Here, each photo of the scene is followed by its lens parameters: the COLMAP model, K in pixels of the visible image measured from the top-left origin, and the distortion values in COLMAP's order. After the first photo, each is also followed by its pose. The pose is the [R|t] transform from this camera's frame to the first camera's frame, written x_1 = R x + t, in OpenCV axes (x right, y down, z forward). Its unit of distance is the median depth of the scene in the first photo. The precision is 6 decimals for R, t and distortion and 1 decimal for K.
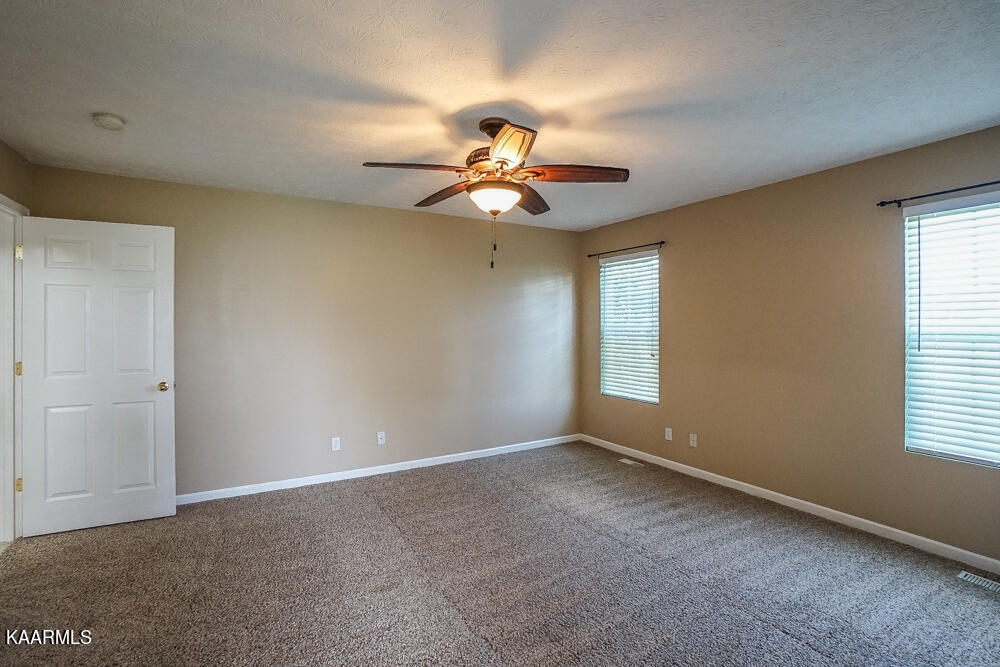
lens RADIAL K [[444.2, 0, 486.0], [0, 444.2, 325.7], [0, 0, 1]] dist [-0.061910, 0.021334]
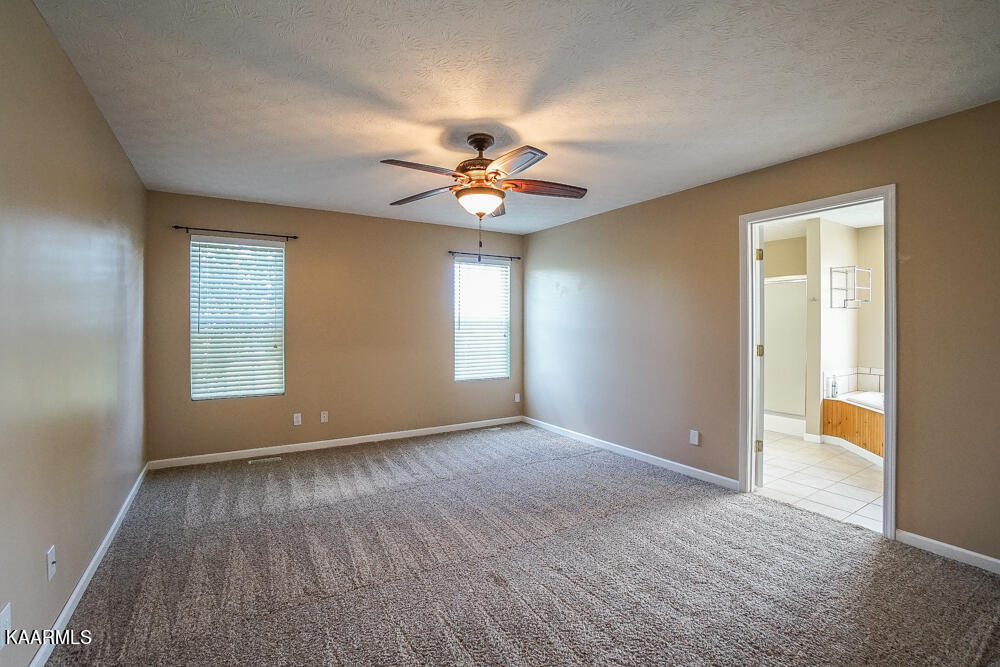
lens RADIAL K [[444.2, 0, 486.0], [0, 444.2, 325.7], [0, 0, 1]] dist [-0.061910, 0.021334]
pose [[-0.011419, -0.005860, 0.999918, -0.802491], [0.002214, 0.999980, 0.005885, 0.019892], [-0.999932, 0.002281, -0.011406, 0.691964]]
